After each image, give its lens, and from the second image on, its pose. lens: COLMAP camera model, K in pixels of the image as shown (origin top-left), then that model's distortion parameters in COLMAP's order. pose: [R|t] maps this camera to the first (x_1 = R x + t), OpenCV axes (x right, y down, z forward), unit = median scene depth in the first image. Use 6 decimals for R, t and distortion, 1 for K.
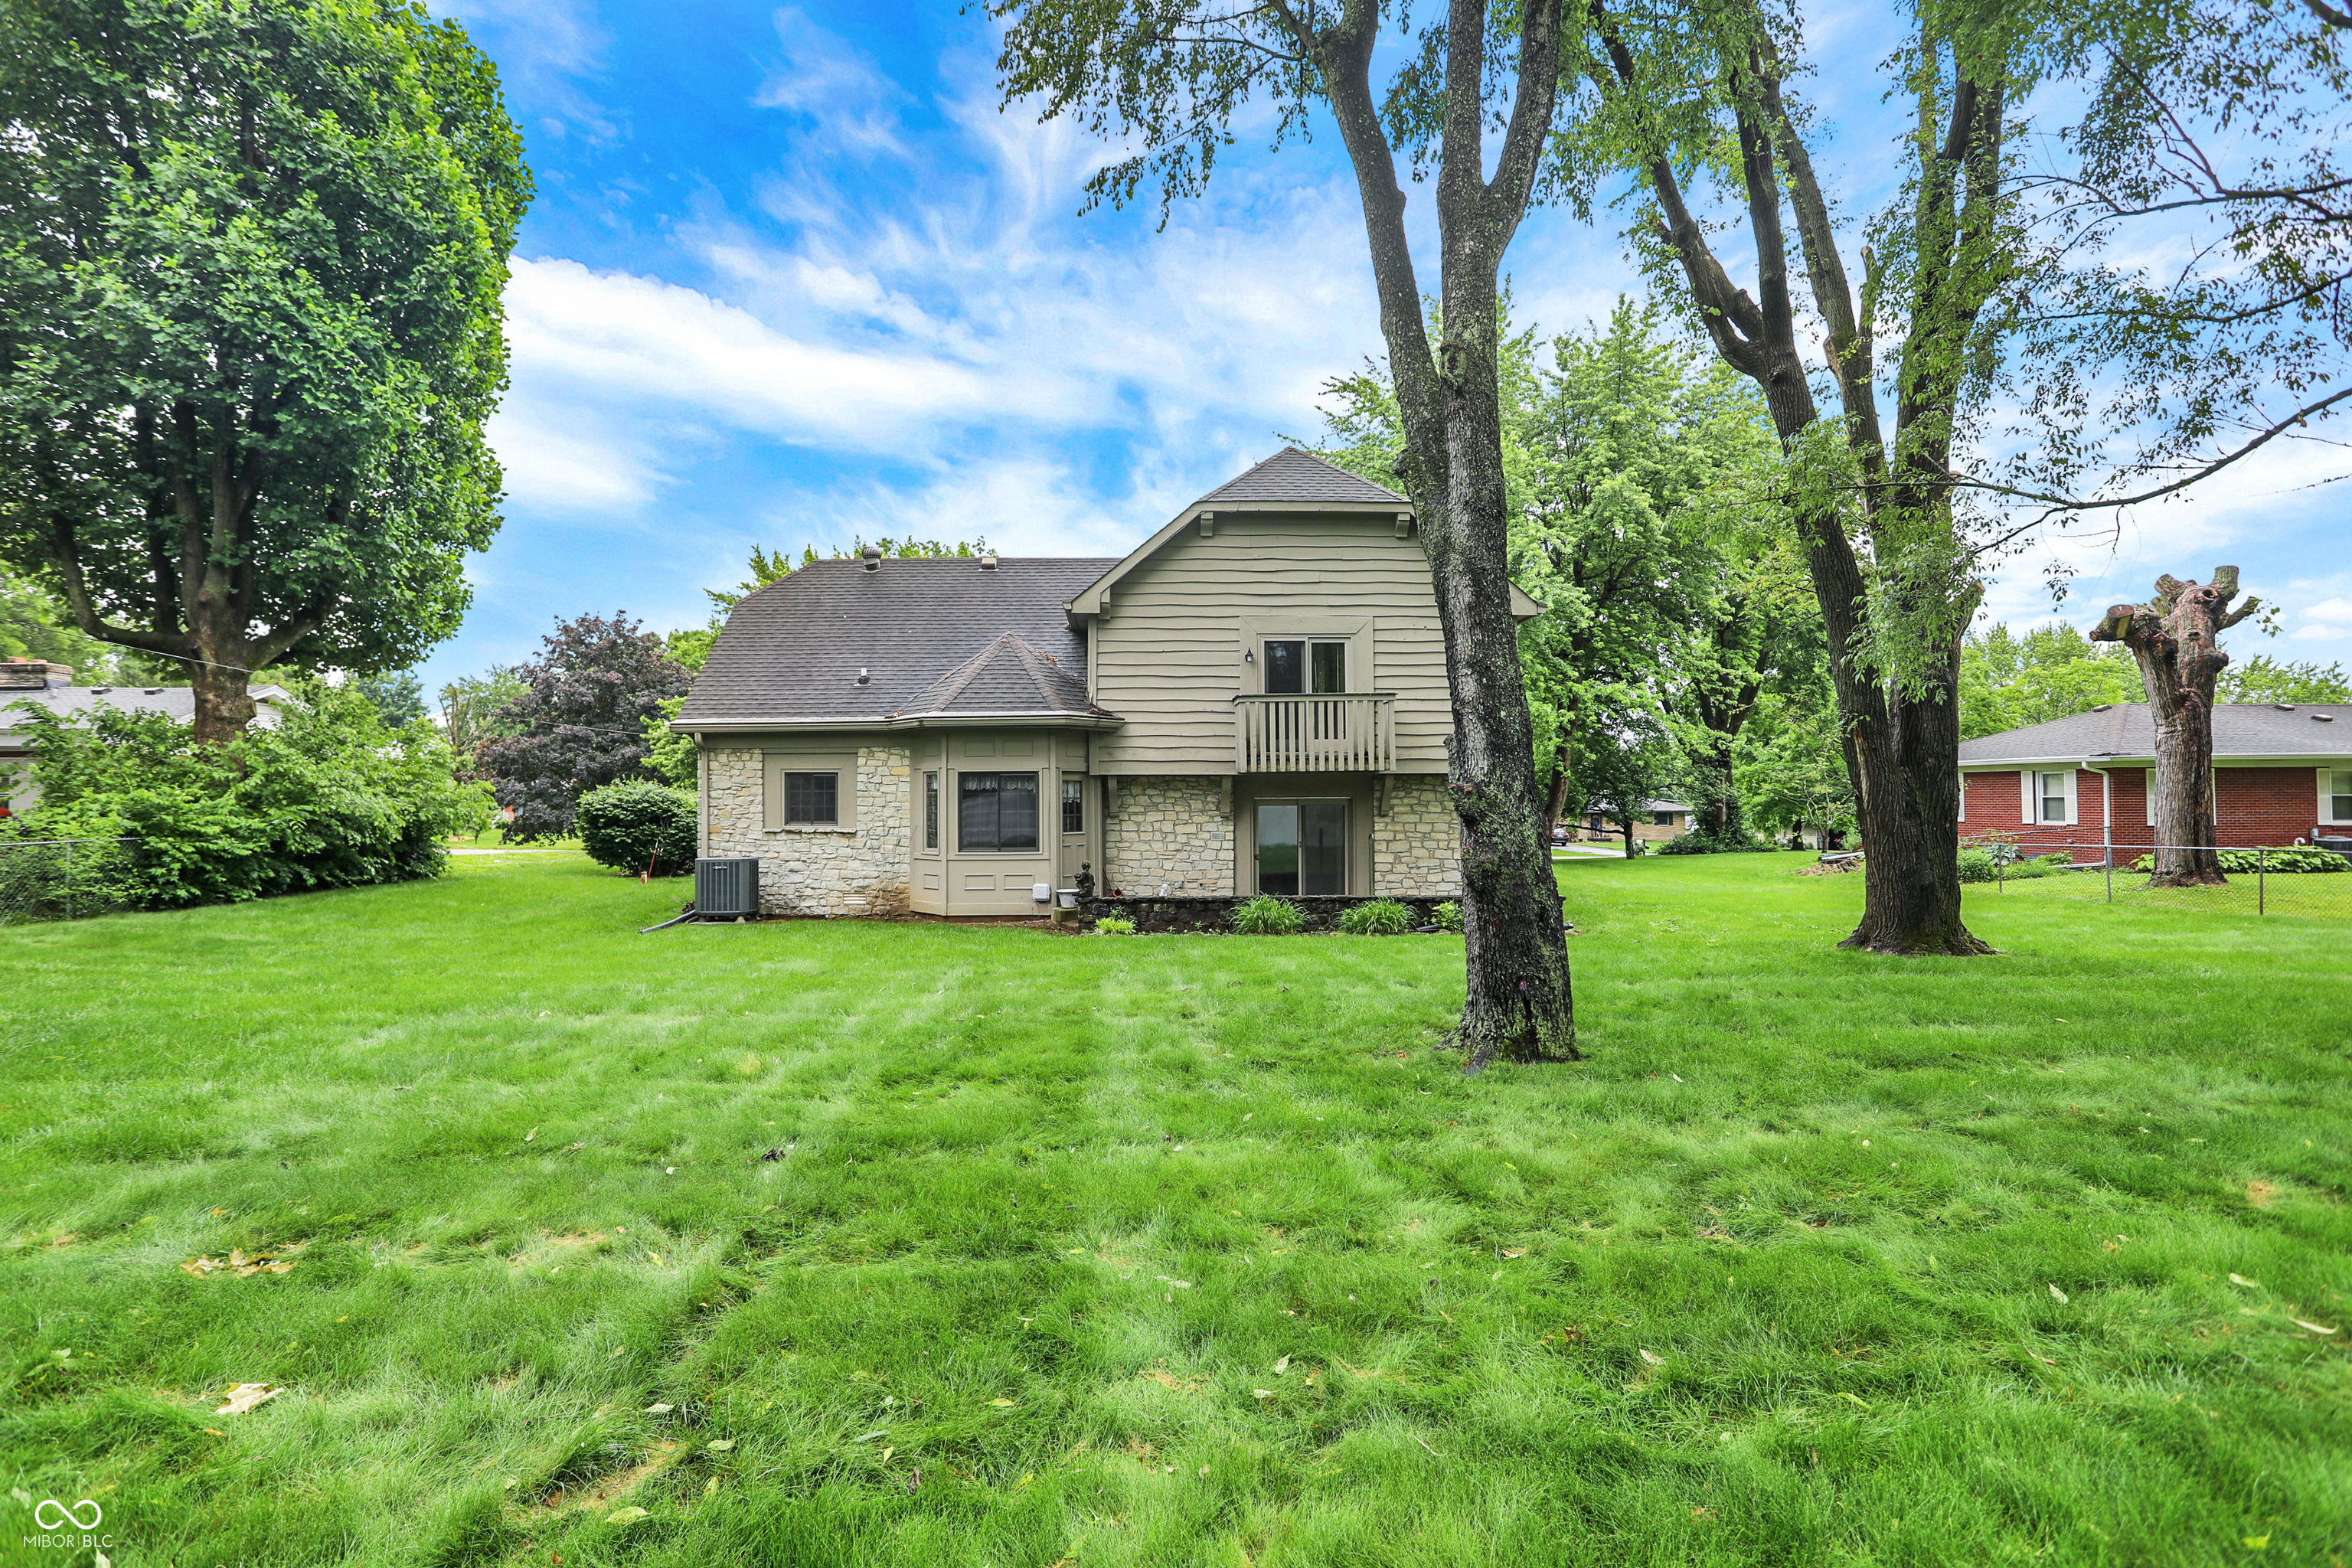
lens RADIAL K [[1148.6, 0, 1176.0], [0, 1148.6, 784.0], [0, 0, 1]] dist [-0.000042, -0.000153]
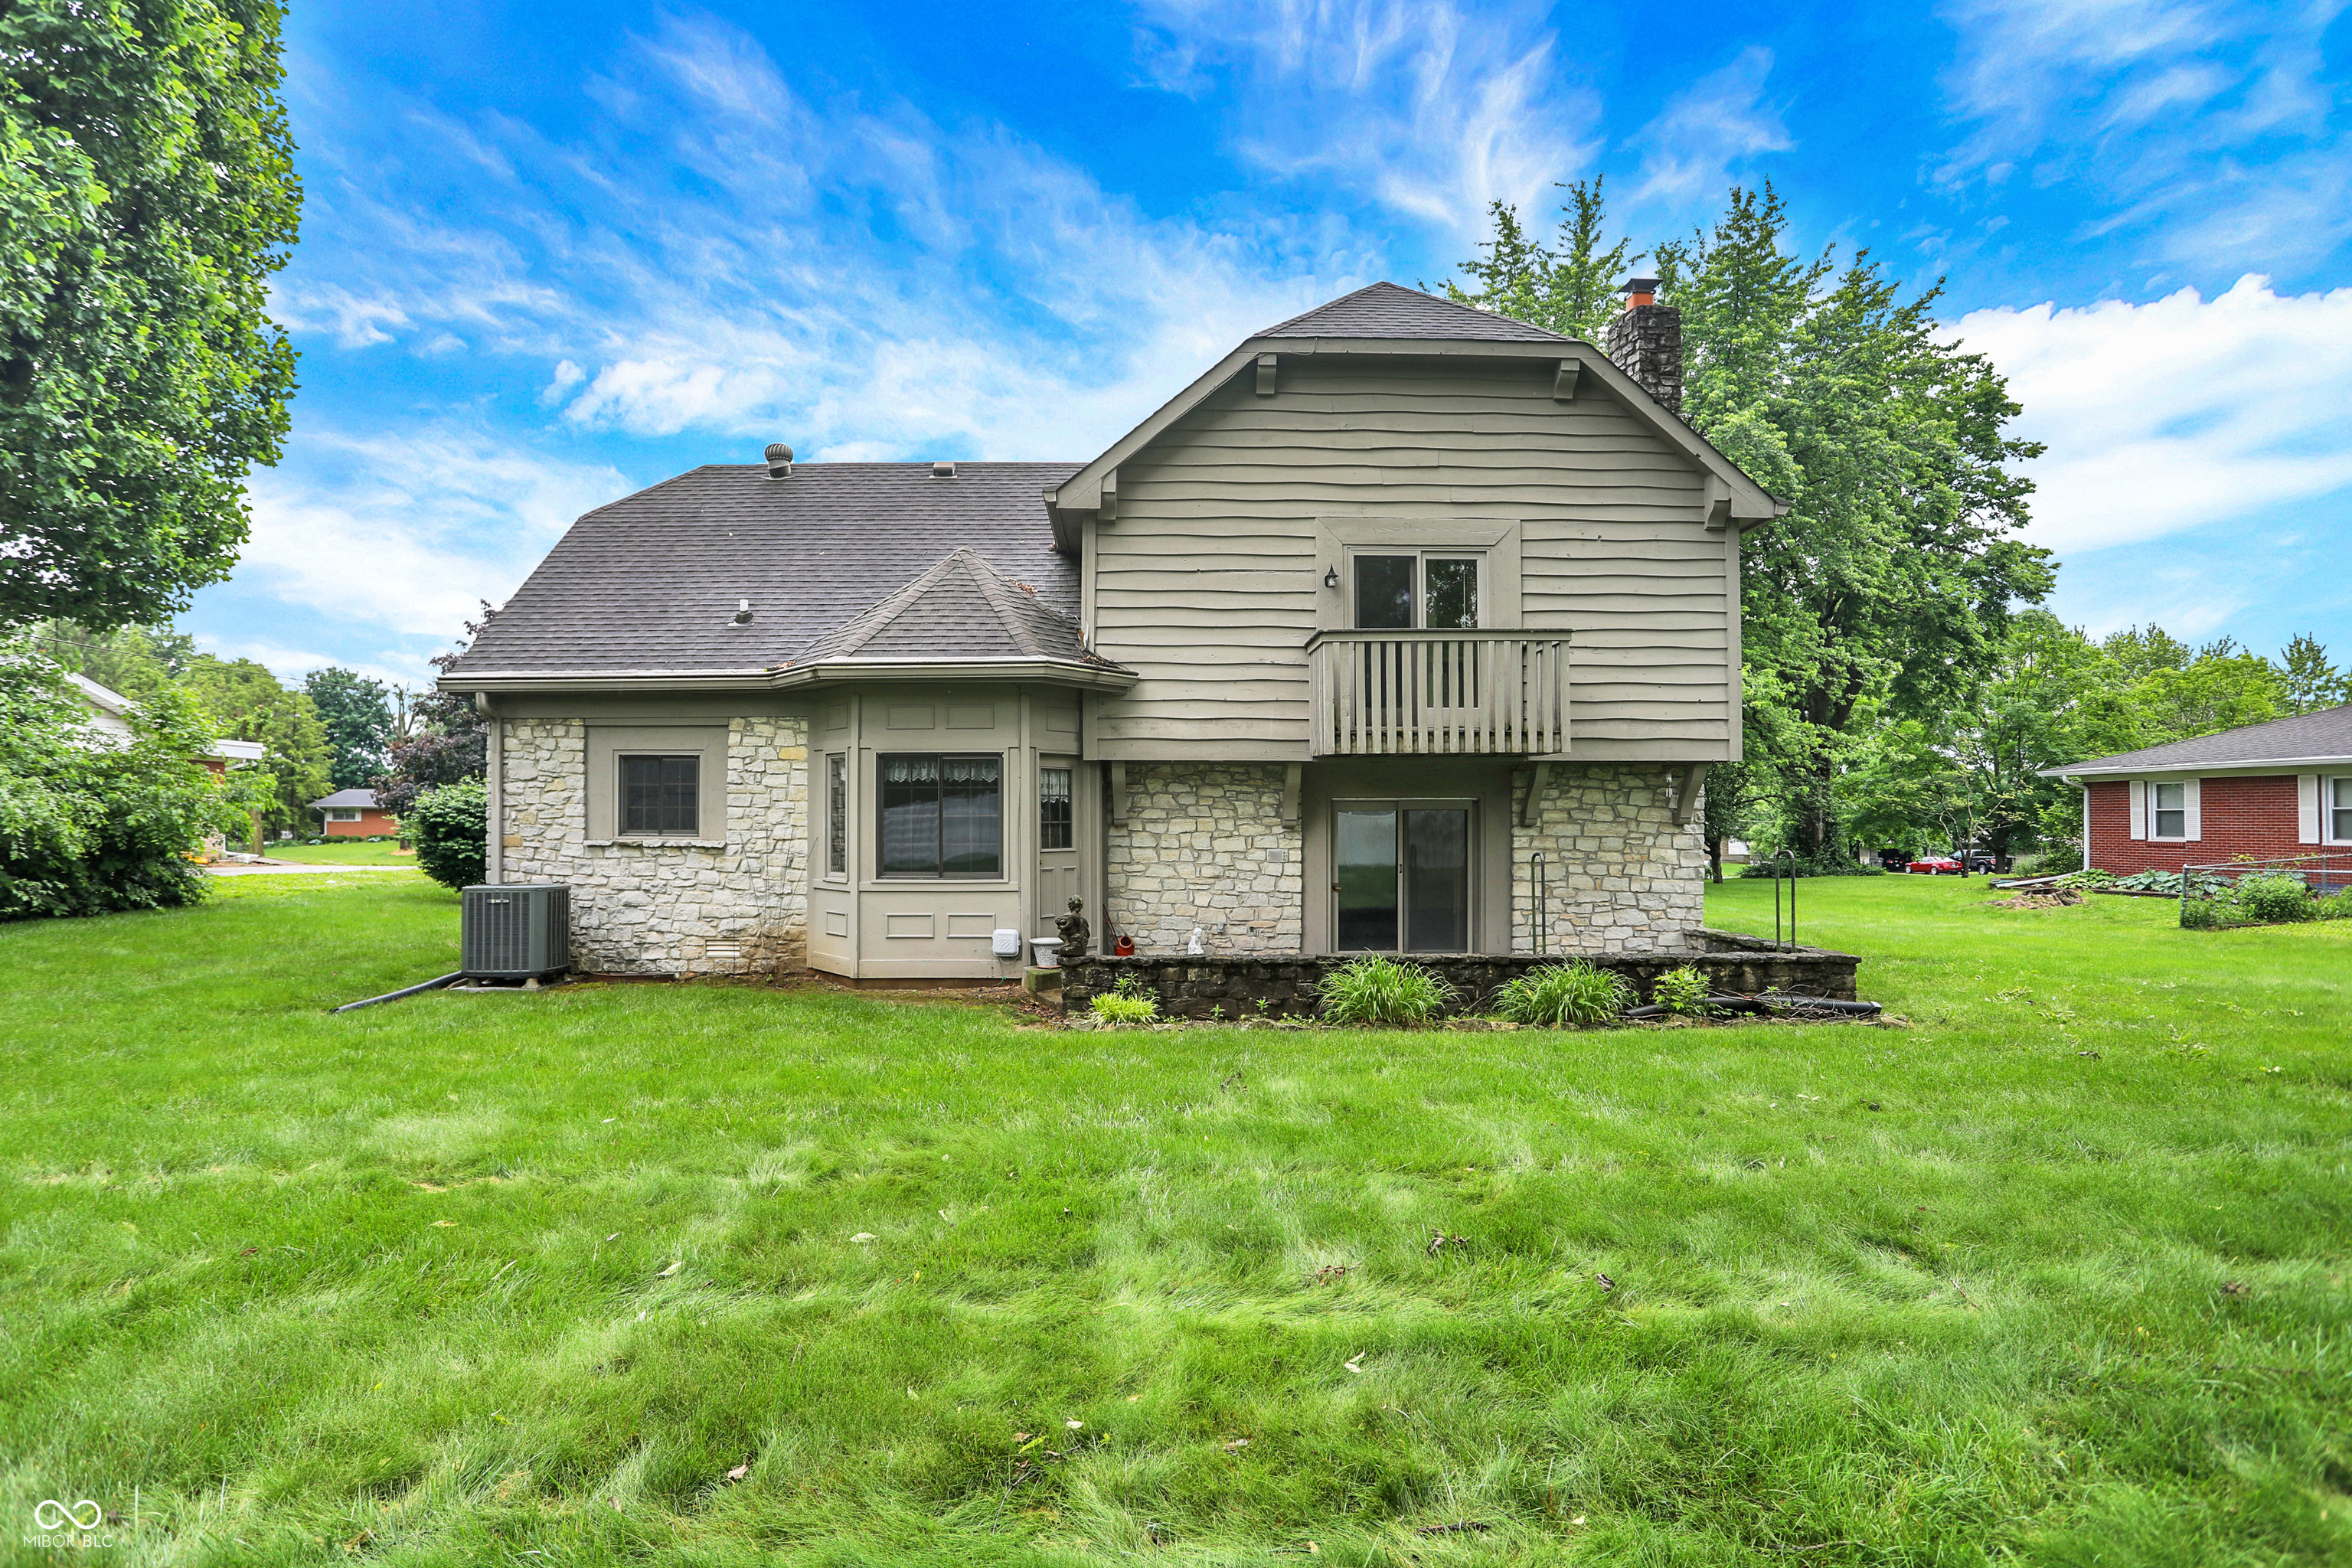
lens RADIAL K [[1155.2, 0, 1197.9], [0, 1155.2, 798.6], [0, 0, 1]] dist [0.000147, 0.000454]
pose [[0.999810, 0.005823, 0.018582, -0.022618], [-0.005788, 0.999981, -0.001902, 0.014555], [-0.018593, 0.001794, 0.999826, 0.346542]]
